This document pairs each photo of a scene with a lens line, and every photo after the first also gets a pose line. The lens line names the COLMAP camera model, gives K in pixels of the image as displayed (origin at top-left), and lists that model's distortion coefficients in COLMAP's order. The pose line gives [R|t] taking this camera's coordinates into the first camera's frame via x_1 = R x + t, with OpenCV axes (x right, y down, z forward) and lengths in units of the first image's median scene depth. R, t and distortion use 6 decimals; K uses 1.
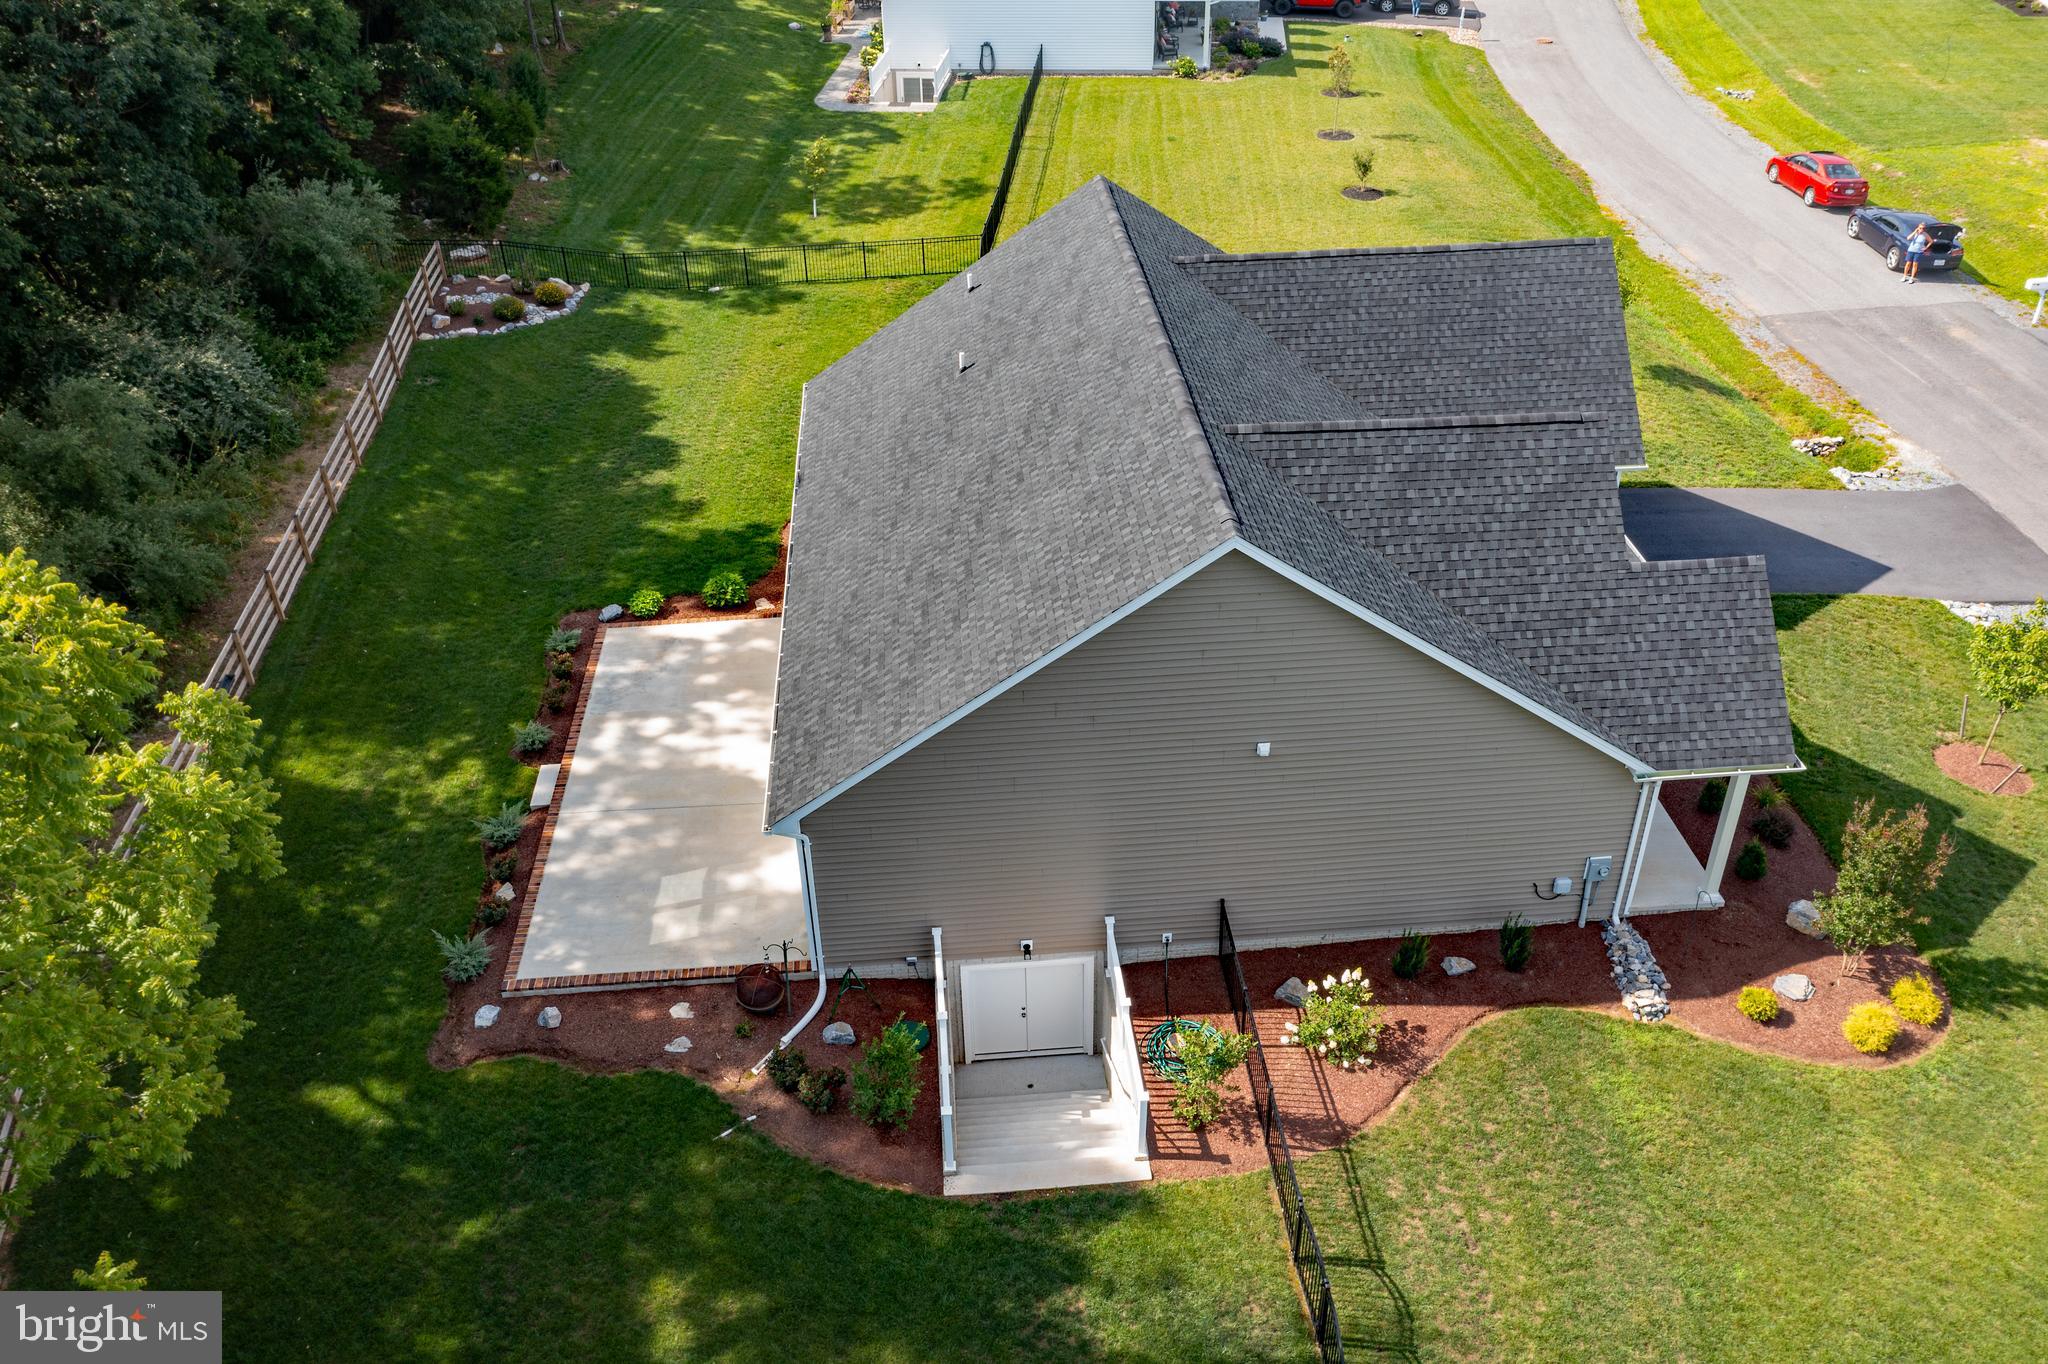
lens RADIAL K [[1618.4, 0, 1025.9], [0, 1618.4, 677.4], [0, 0, 1]] dist [-0.012331, 0.006344]
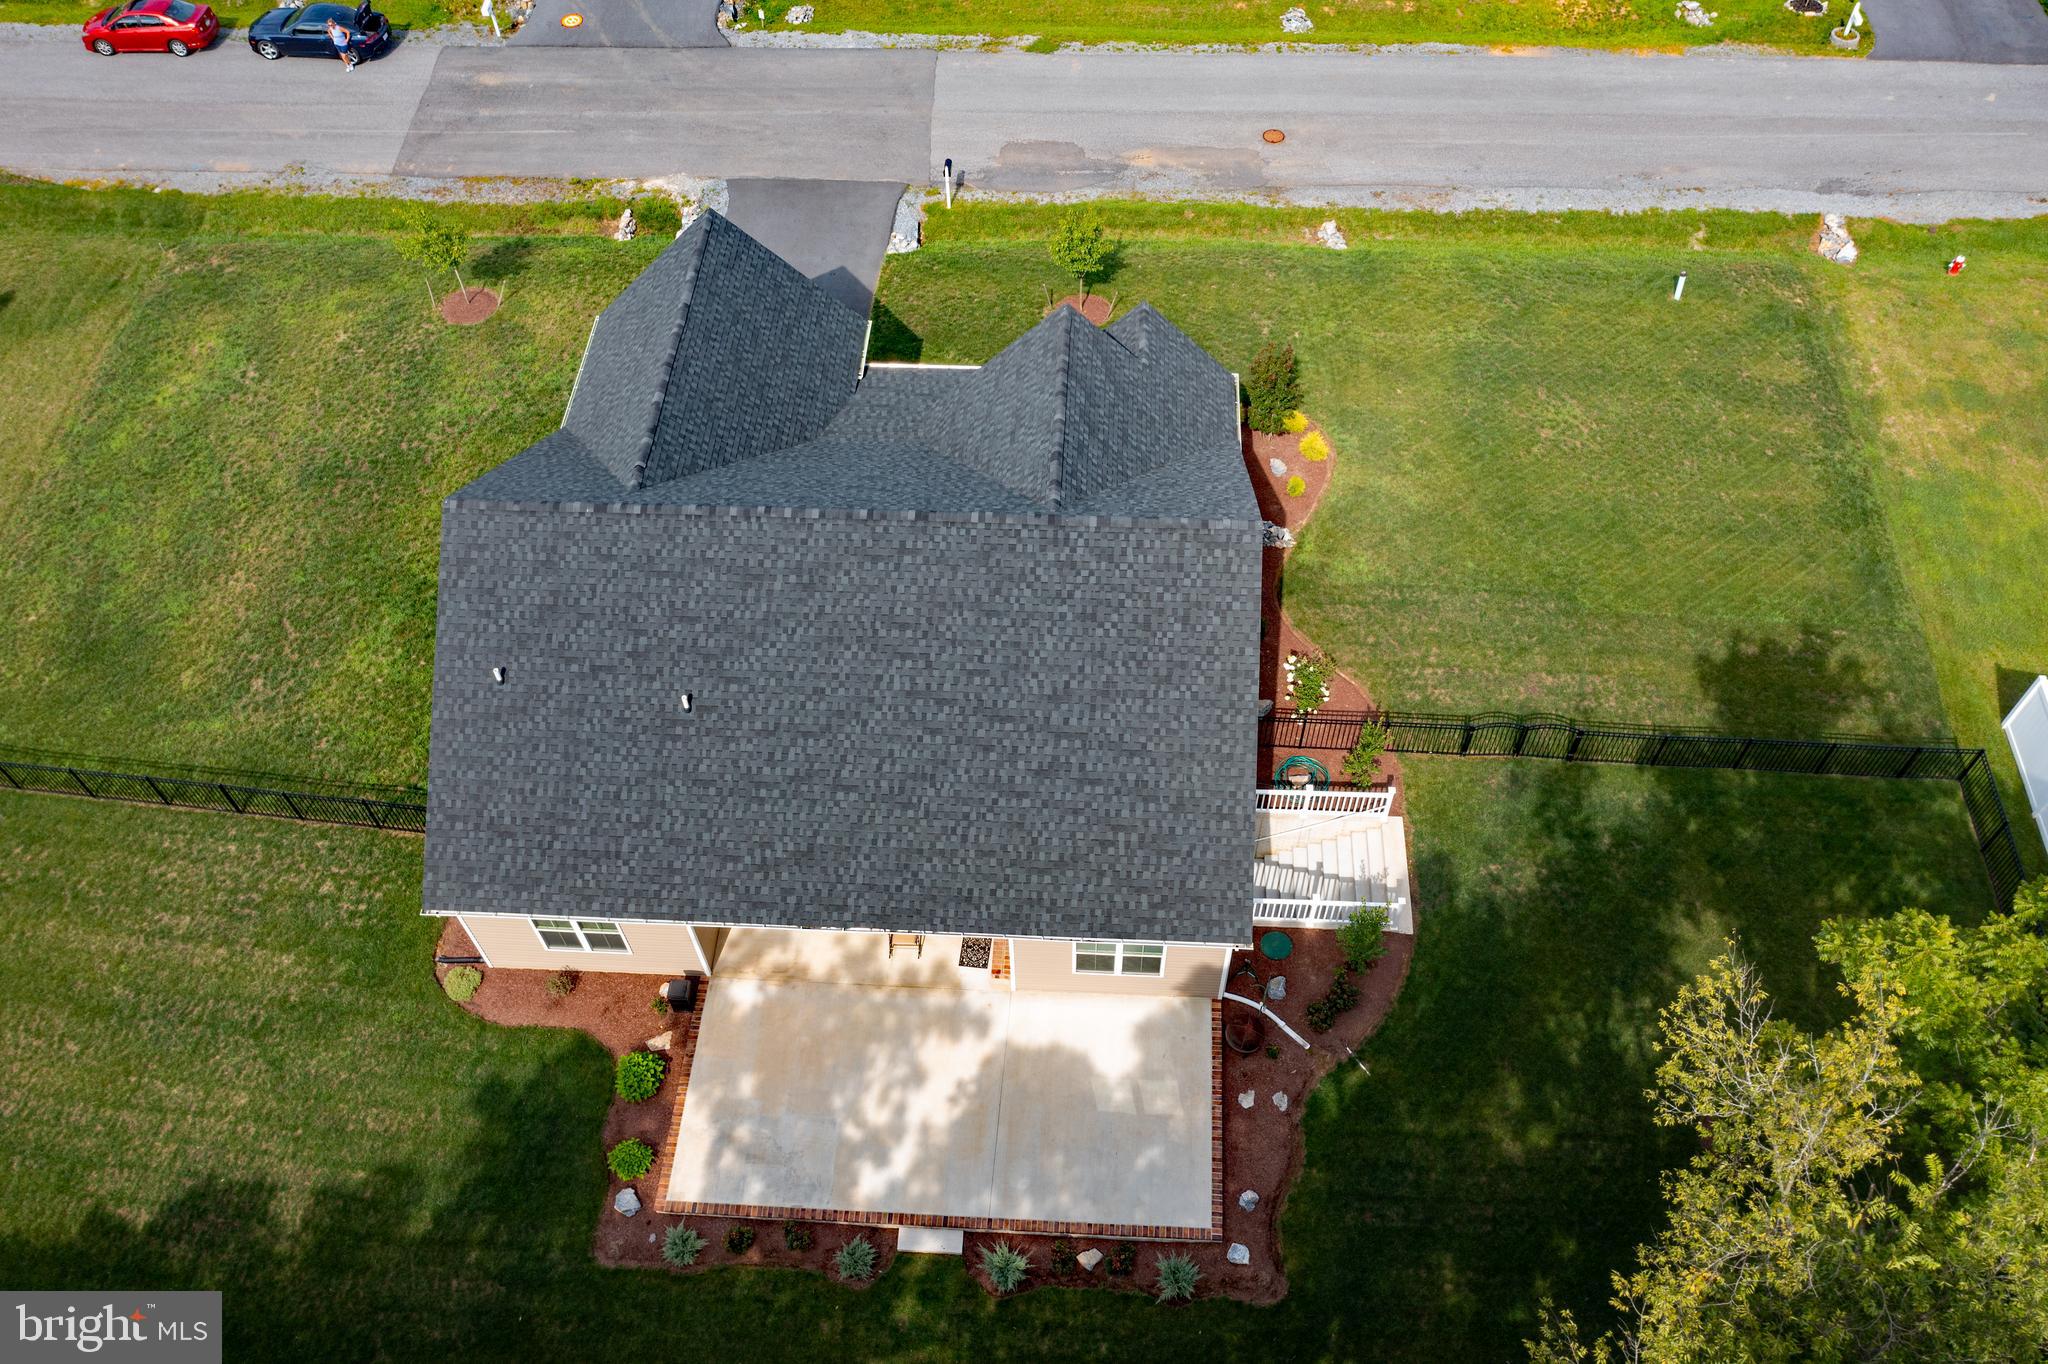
lens RADIAL K [[1618.4, 0, 1018.7], [0, 1618.4, 648.4], [0, 0, 1]] dist [-0.012331, 0.006344]
pose [[0.137777, -0.778924, 0.611797, -0.717670], [0.572050, 0.566828, 0.592844, -0.828281], [-0.808564, 0.268298, 0.523680, 0.367691]]
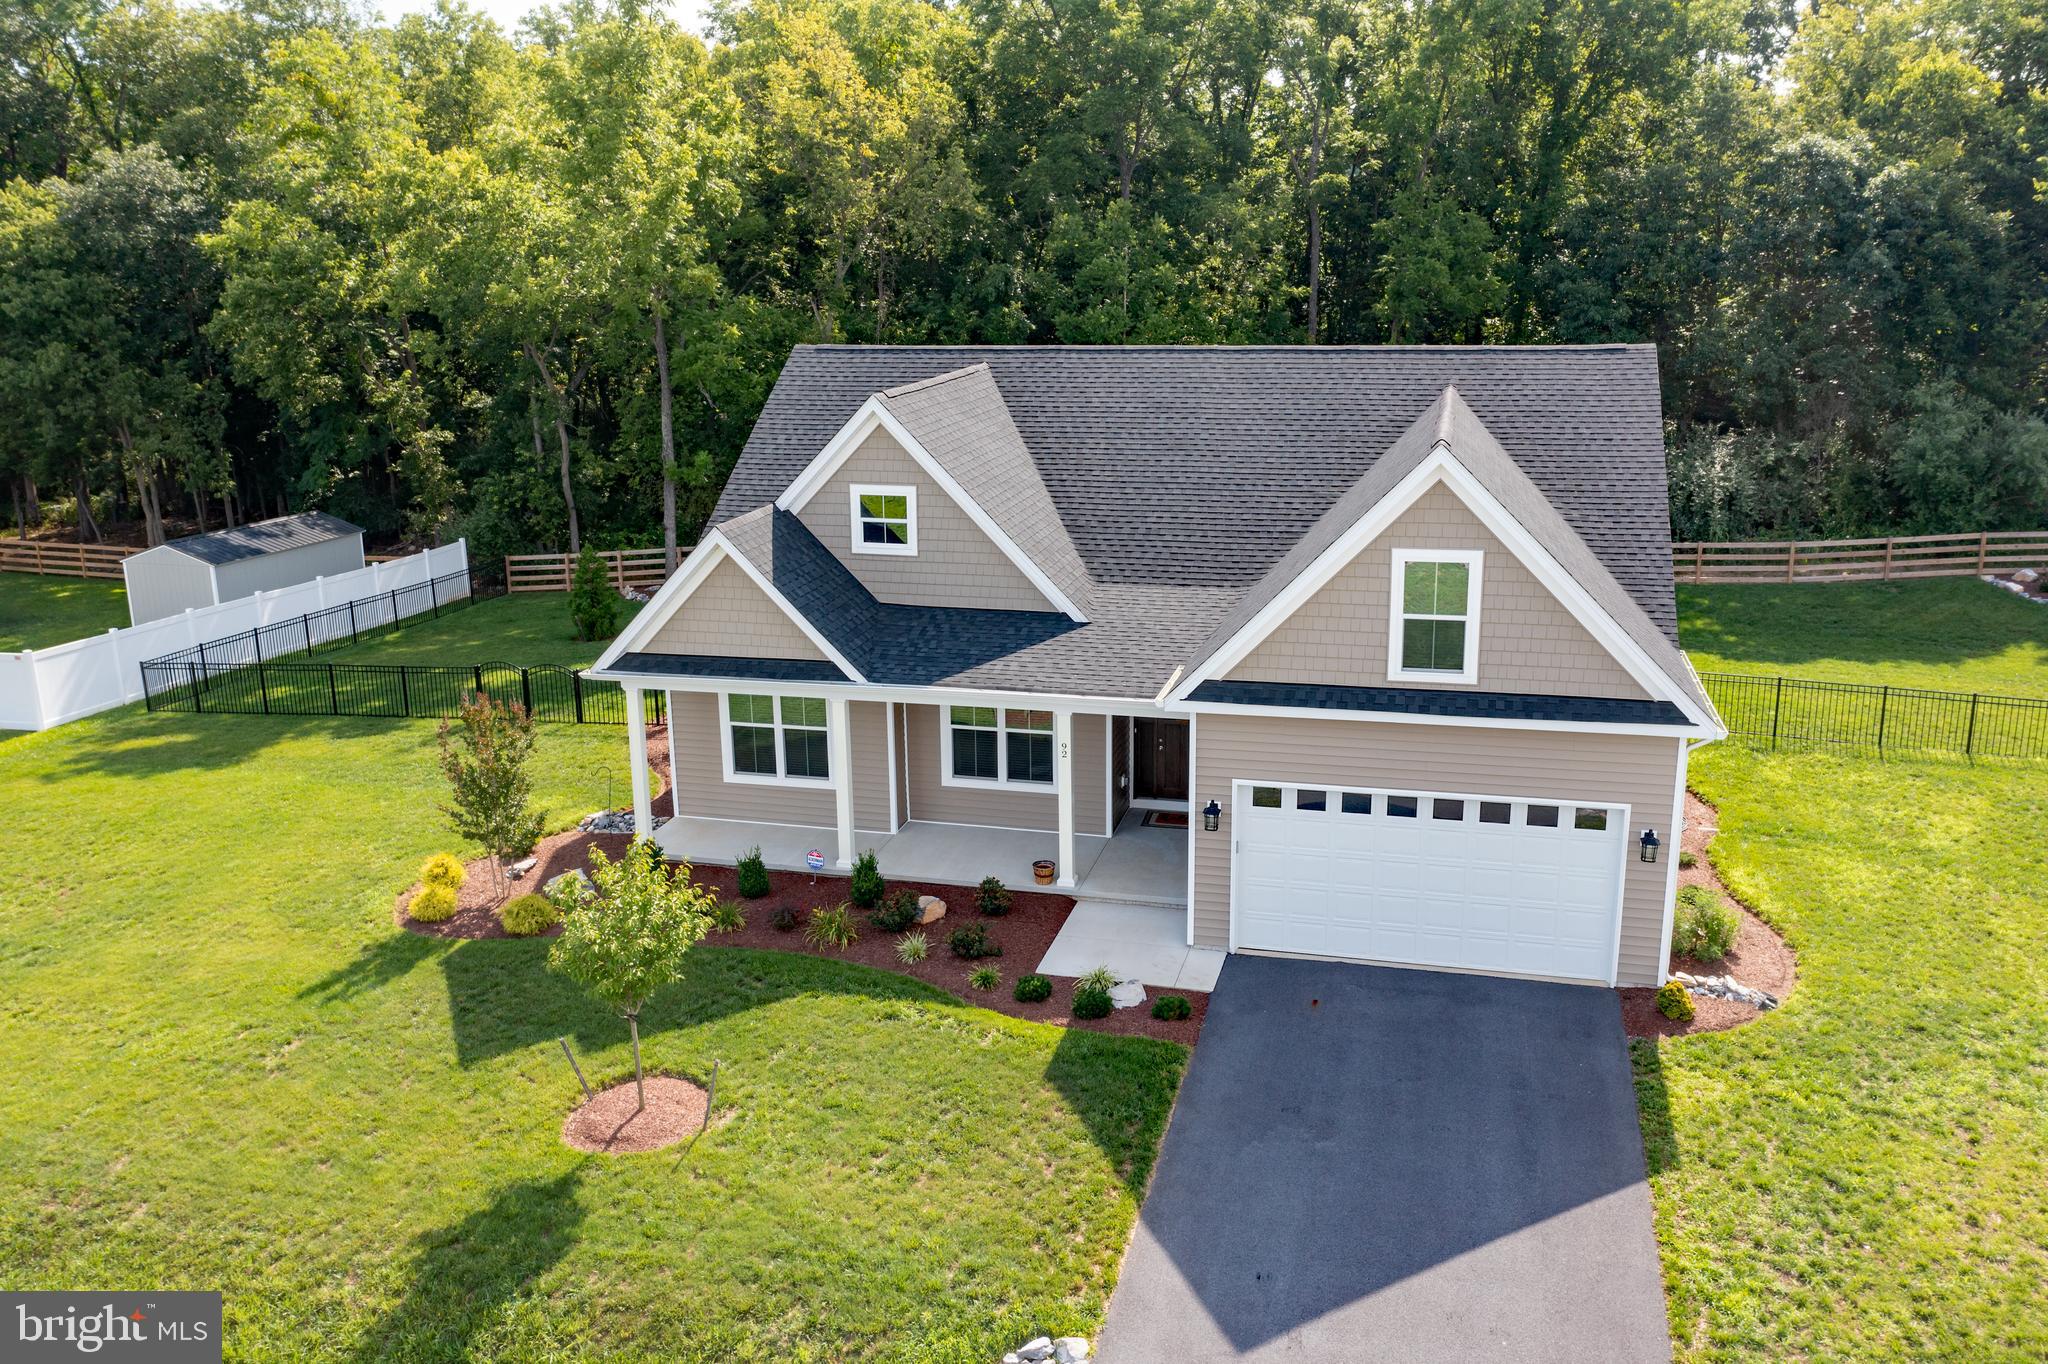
lens RADIAL K [[1618.4, 0, 1024.1], [0, 1618.4, 683.8], [0, 0, 1]] dist [-0.012331, 0.006344]
pose [[-0.331908, 0.259832, -0.906821, 1.235255], [-0.508953, 0.760065, 0.404065, -0.464469], [0.794232, 0.595642, -0.120029, 1.262299]]
